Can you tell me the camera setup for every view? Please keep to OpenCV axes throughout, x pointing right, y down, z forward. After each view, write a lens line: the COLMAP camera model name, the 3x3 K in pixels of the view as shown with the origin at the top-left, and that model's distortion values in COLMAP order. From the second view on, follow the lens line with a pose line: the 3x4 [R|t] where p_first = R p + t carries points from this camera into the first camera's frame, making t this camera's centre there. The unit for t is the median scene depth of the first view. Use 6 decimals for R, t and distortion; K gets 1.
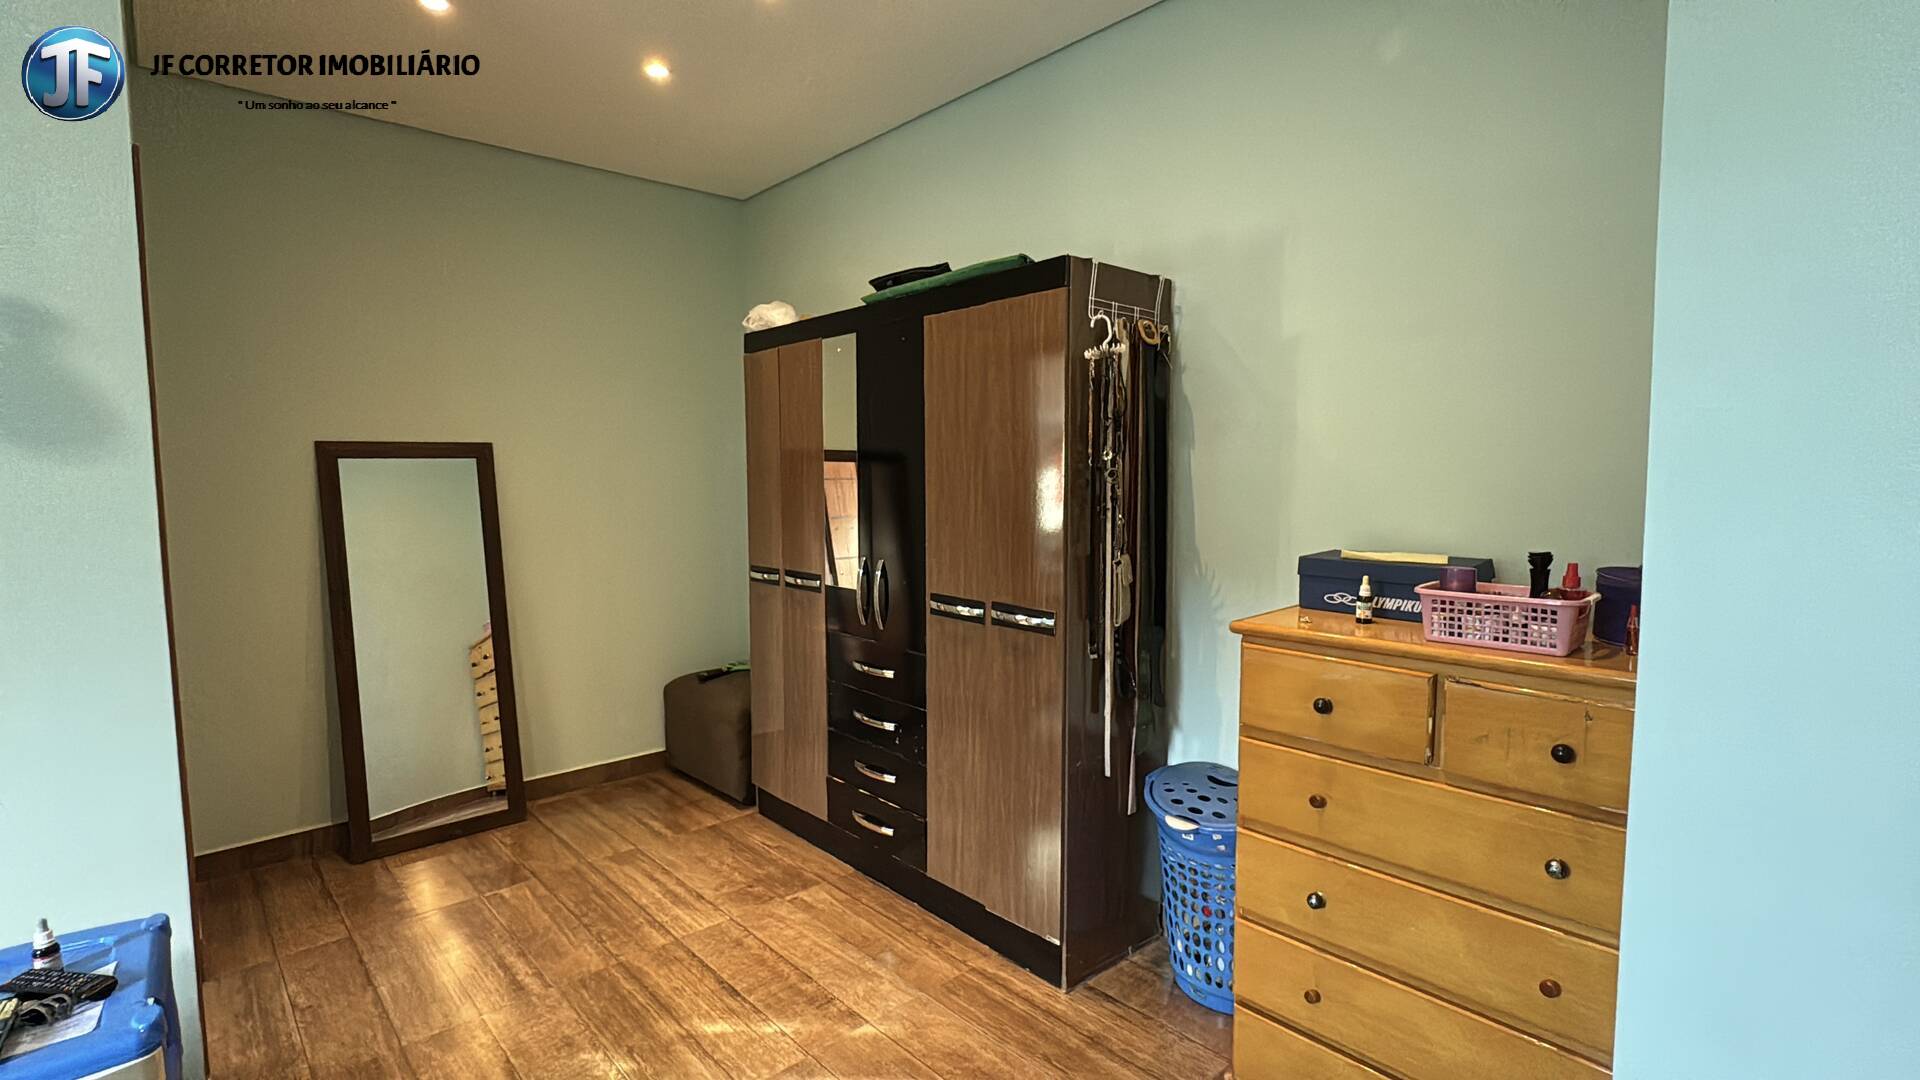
lens RADIAL K [[873.9, 0, 964.7], [0, 873.9, 543.9], [0, 0, 1]] dist [-0.002895, 0.000303]
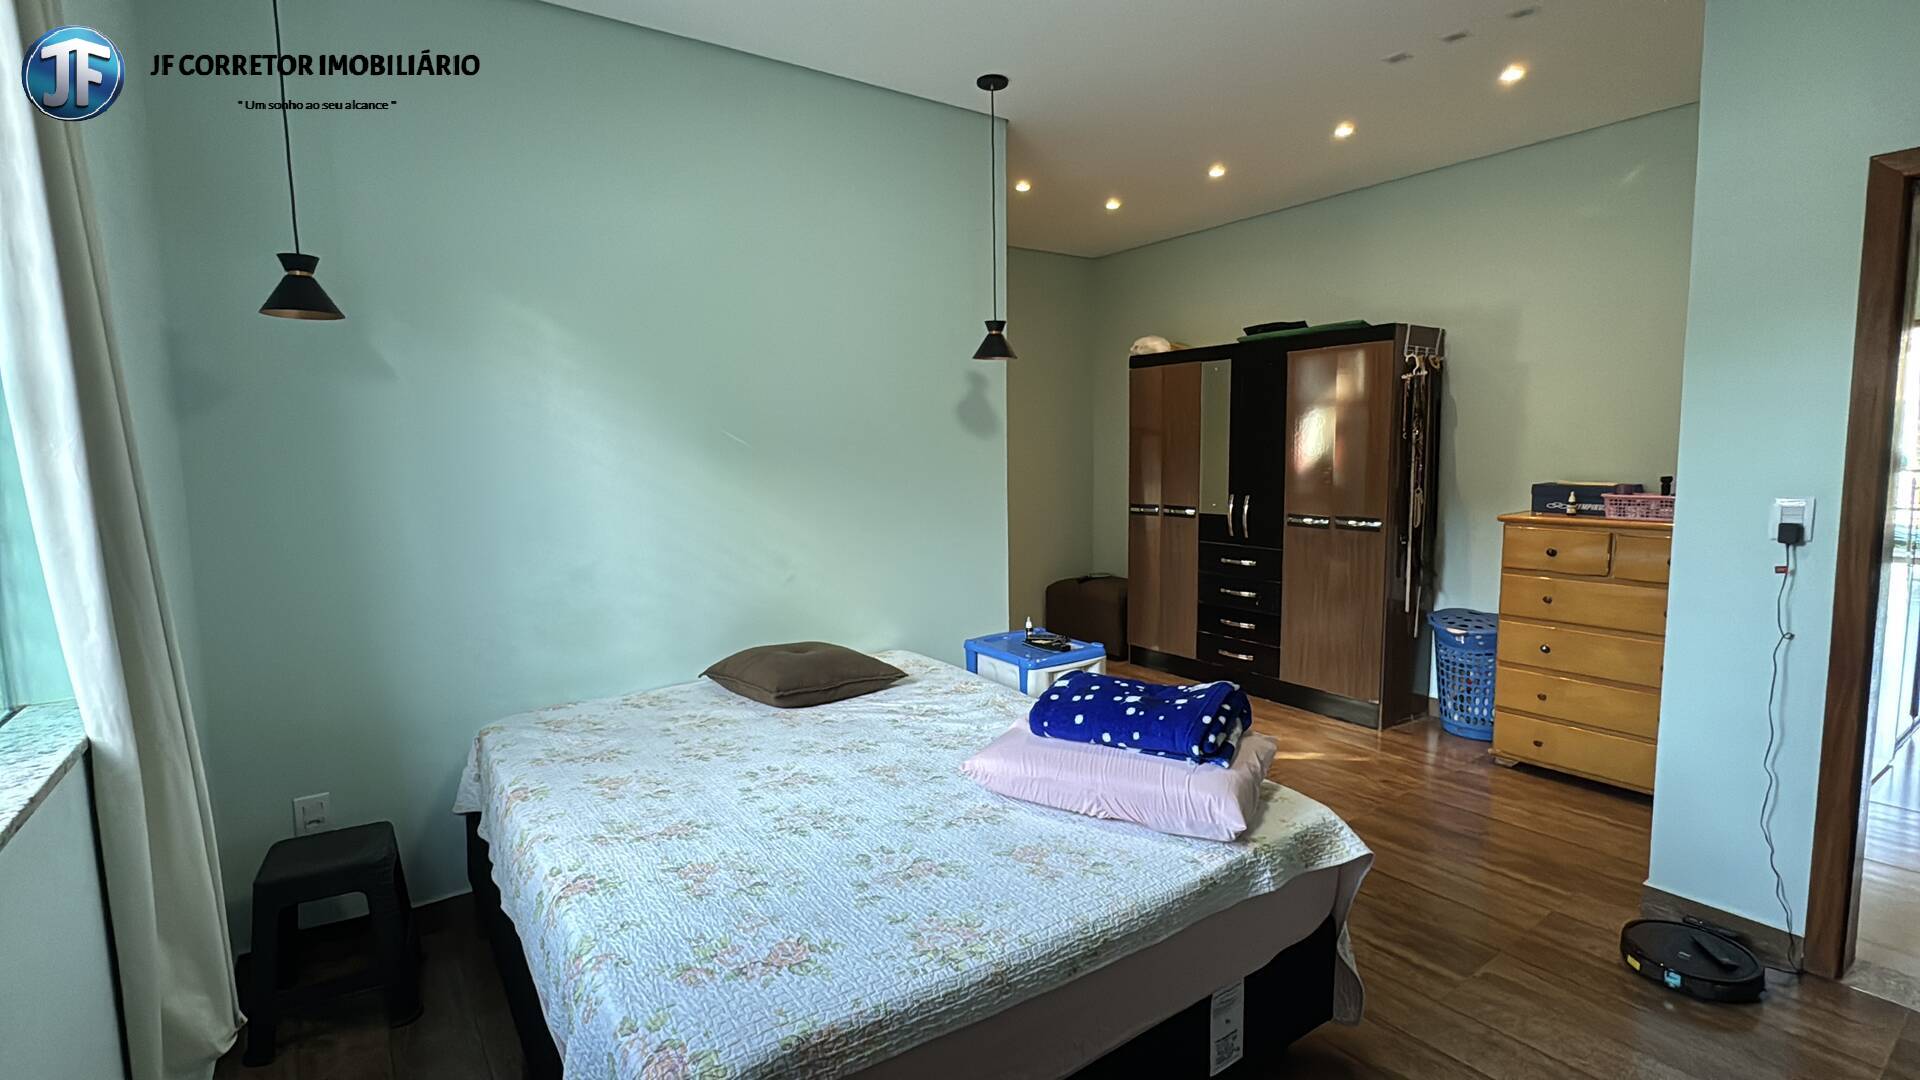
lens RADIAL K [[873.9, 0, 961.0], [0, 873.9, 540.4], [0, 0, 1]] dist [-0.002895, 0.000303]
pose [[0.992308, 0.005036, -0.123694, -0.524572], [-0.002109, 0.999715, 0.023779, 0.080015], [0.123778, -0.023335, 0.992035, -0.888752]]
